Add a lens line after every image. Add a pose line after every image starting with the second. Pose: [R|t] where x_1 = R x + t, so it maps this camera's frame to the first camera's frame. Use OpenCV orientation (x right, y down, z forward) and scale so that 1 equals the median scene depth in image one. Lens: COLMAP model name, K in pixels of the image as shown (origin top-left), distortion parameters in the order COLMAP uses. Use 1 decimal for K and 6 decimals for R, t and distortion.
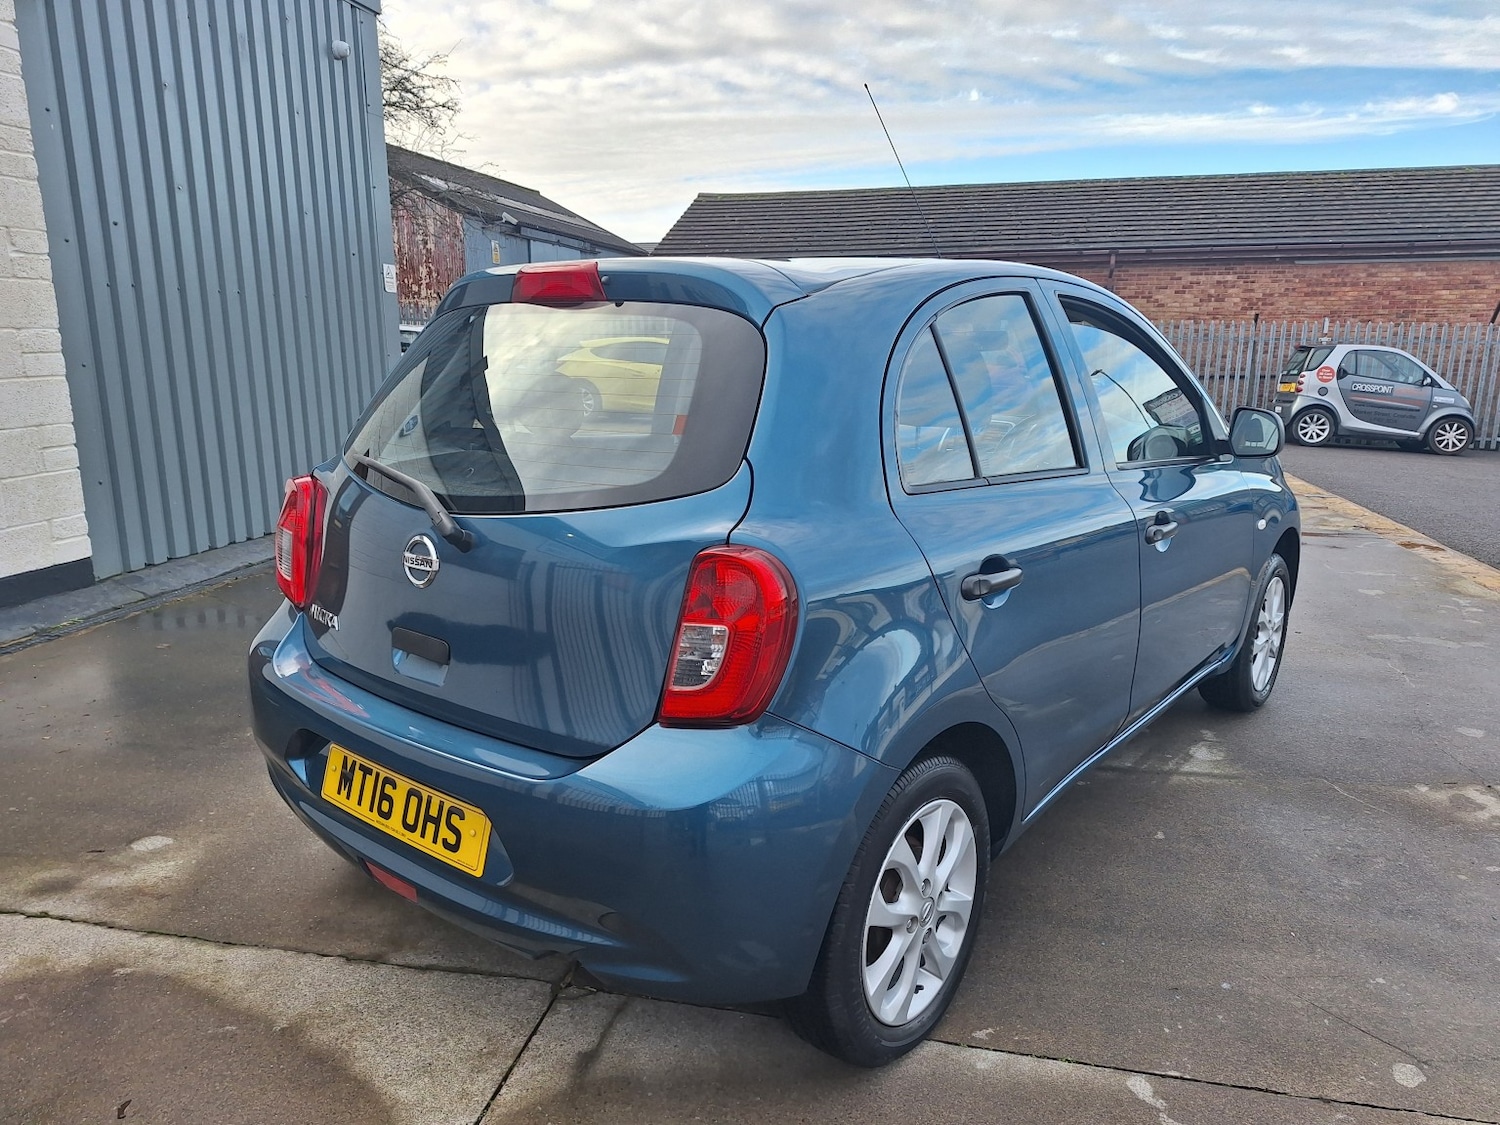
lens RADIAL K [[1044.7, 0, 709.1], [0, 1044.7, 561.1], [0, 0, 1]] dist [0.057781, -0.054214]
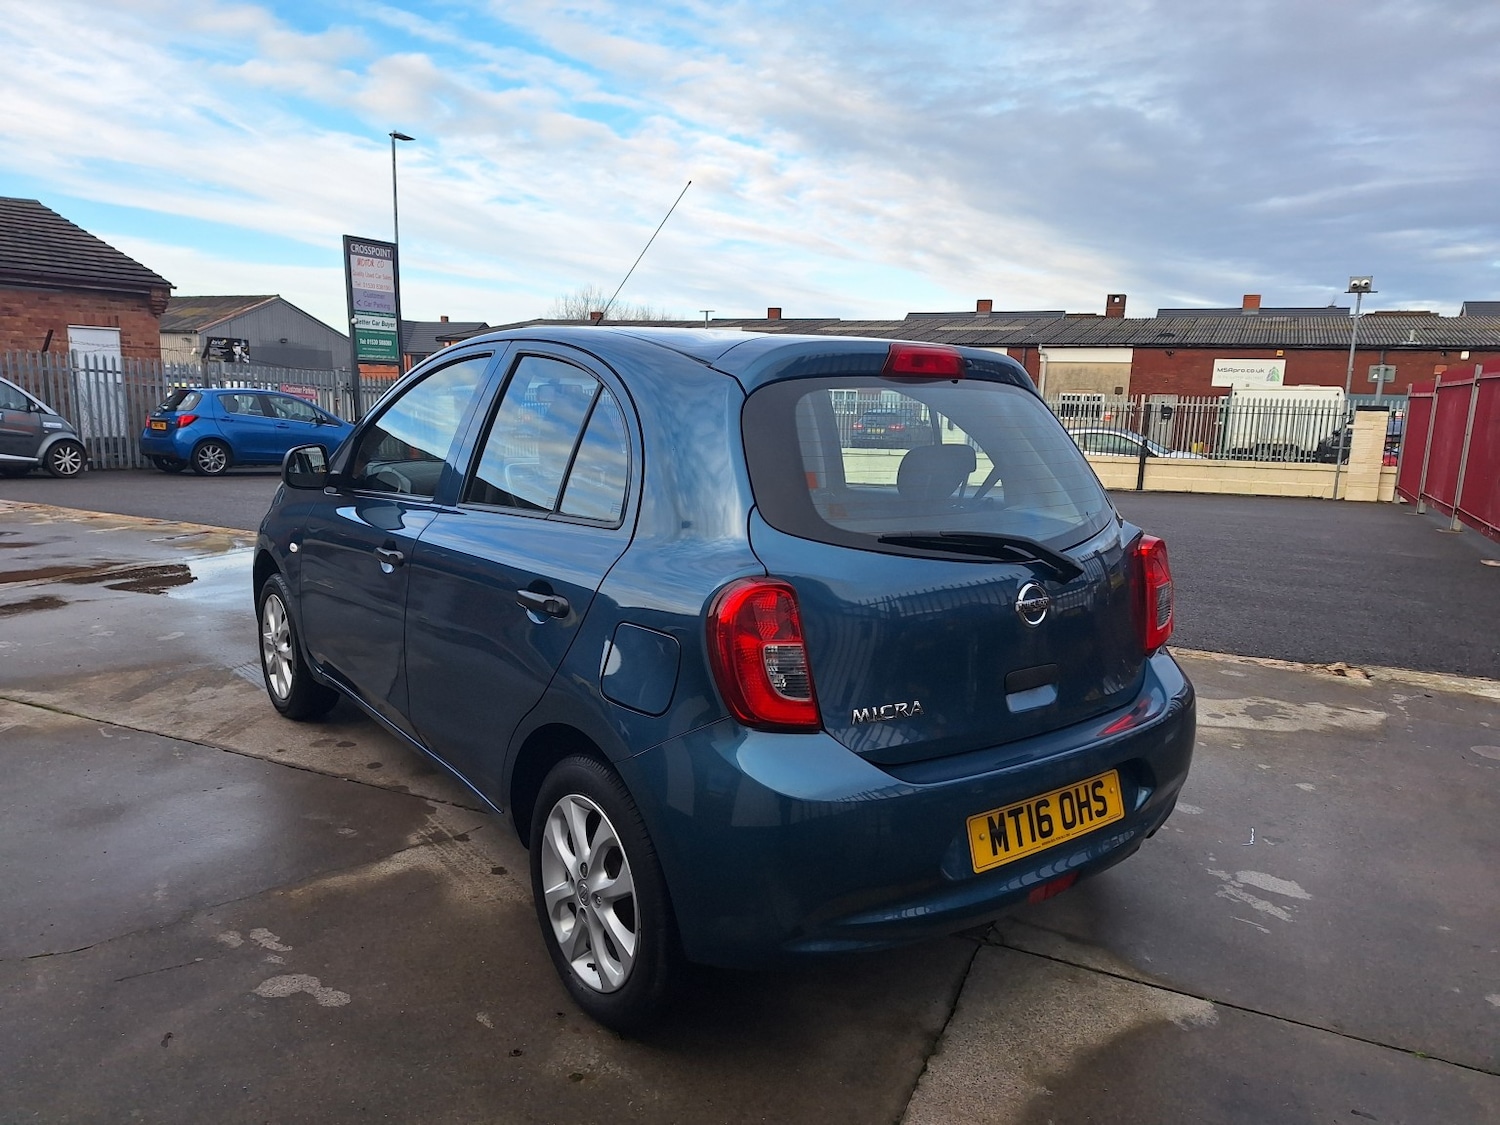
lens RADIAL K [[1065.1, 0, 740.3], [0, 1065.1, 574.1], [0, 0, 1]] dist [0.001196, -0.001063]
pose [[0.219740, -0.166579, 0.961231, -0.245174], [0.174632, 0.976116, 0.129237, -0.038626], [-0.959801, 0.139463, 0.243581, 0.175836]]
